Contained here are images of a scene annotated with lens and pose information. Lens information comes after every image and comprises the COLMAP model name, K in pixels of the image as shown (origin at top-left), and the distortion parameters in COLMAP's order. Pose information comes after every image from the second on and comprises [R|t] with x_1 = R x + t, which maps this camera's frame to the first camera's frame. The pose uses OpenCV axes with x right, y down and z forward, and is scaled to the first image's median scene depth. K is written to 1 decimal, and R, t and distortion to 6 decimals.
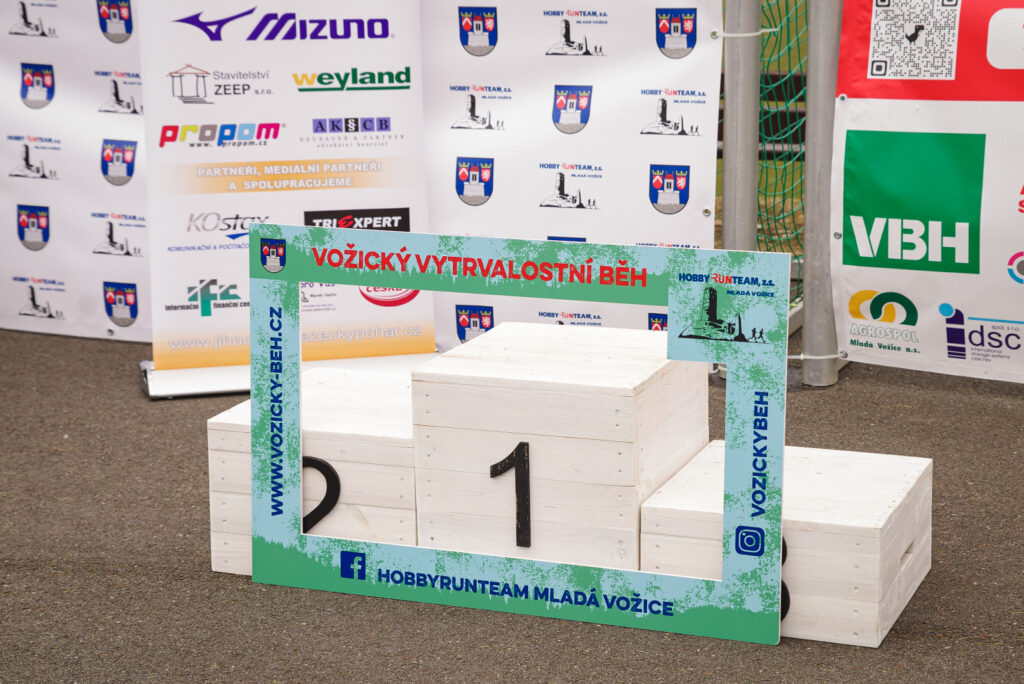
lens RADIAL K [[2315.4, 0, 517.8], [0, 2315.4, 339.7], [0, 0, 1]] dist [0.704981, -0.062059]
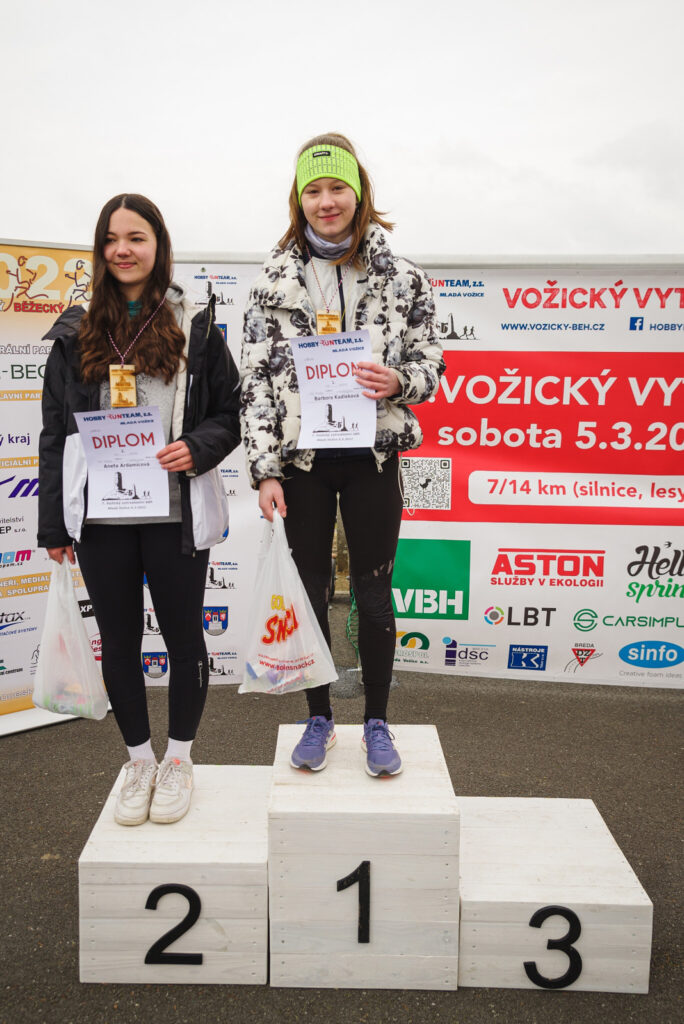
lens RADIAL K [[922.7, 0, 314.5], [0, 922.7, 493.0], [0, 0, 1]] dist [-0.020074, 0.151557]
pose [[0.941595, -0.038160, 0.334578, -0.129181], [0.056737, 0.997332, -0.045924, -0.092954], [-0.331933, 0.062225, 0.941248, 0.390201]]
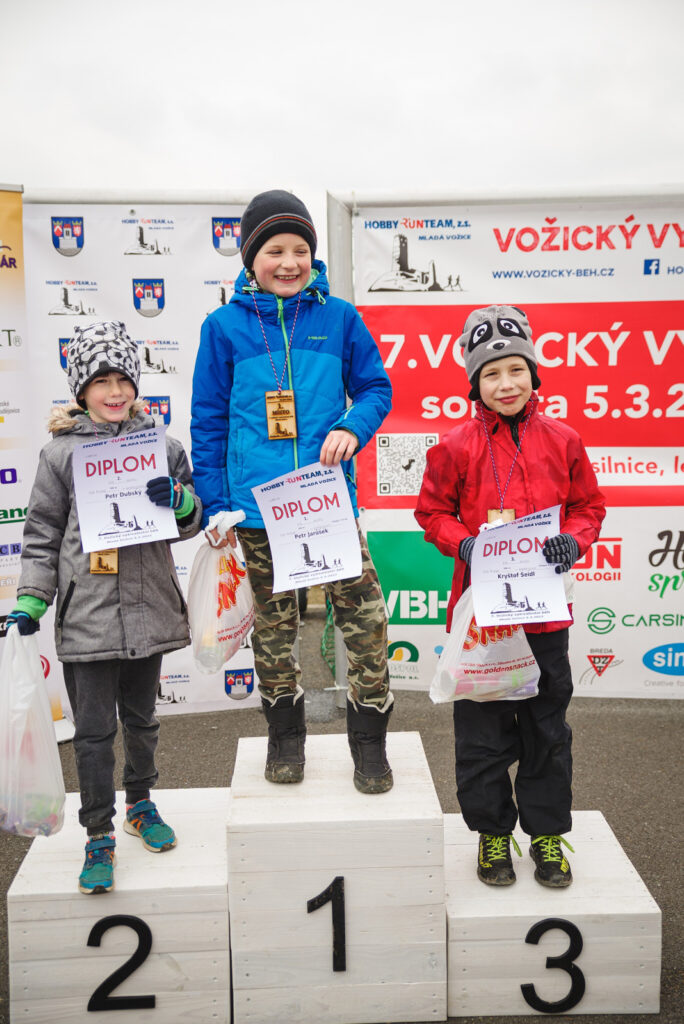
lens RADIAL K [[1175.0, 0, 344.3], [0, 1175.0, 519.4], [0, 0, 1]] dist [0.071116, 0.180394]
pose [[0.922616, -0.070763, 0.379172, -0.139488], [0.088133, 0.995697, -0.028628, -0.076218], [-0.375515, 0.059830, 0.924883, 0.347020]]
